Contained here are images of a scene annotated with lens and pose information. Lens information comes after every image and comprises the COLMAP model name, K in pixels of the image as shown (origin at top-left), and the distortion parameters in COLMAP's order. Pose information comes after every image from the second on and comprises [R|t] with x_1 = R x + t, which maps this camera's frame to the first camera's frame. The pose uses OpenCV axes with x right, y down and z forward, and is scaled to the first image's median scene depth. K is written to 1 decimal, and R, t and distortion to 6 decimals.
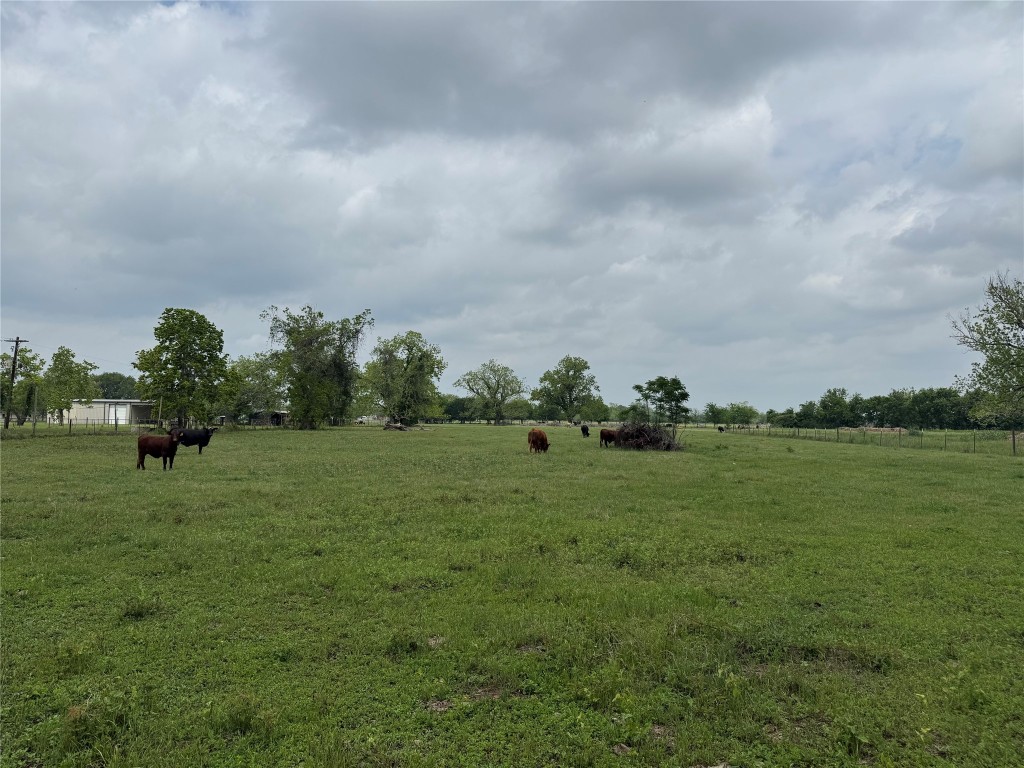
lens RADIAL K [[703.0, 0, 509.8], [0, 703.0, 411.3], [0, 0, 1]] dist [0.102802, -0.150802]
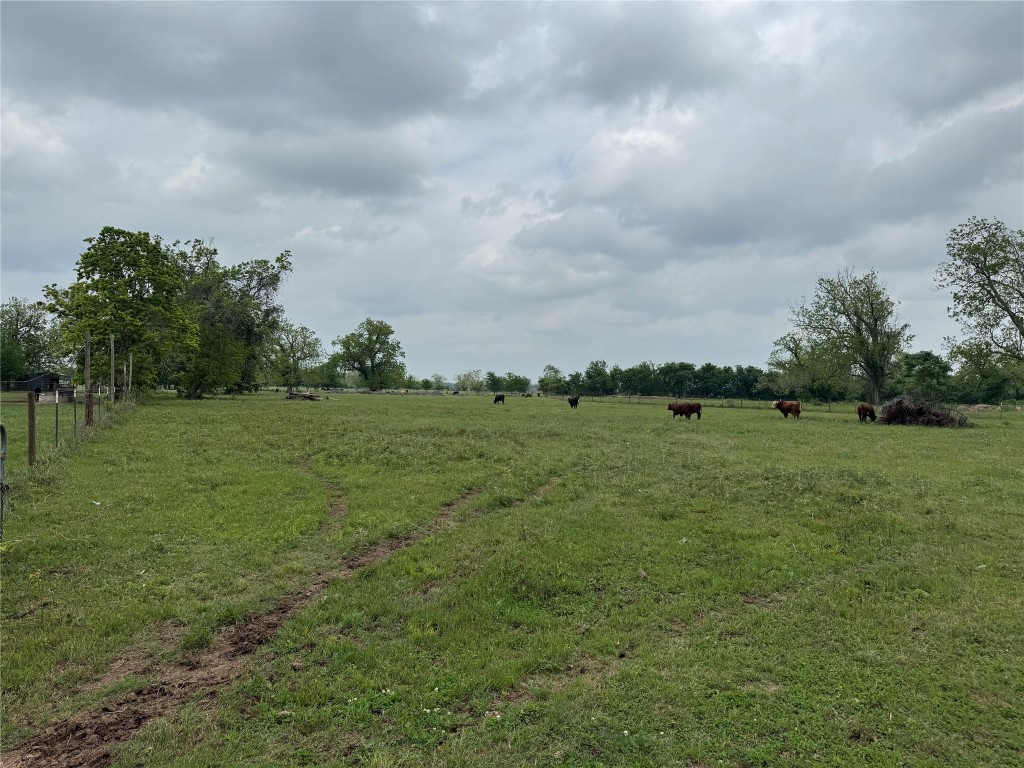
lens RADIAL K [[703.0, 0, 509.8], [0, 703.0, 411.3], [0, 0, 1]] dist [0.102802, -0.150802]
pose [[0.897947, -0.008426, 0.440023, -0.165372], [-0.012379, 0.998938, 0.044390, 0.000010], [-0.439929, -0.045307, 0.896889, 0.073015]]
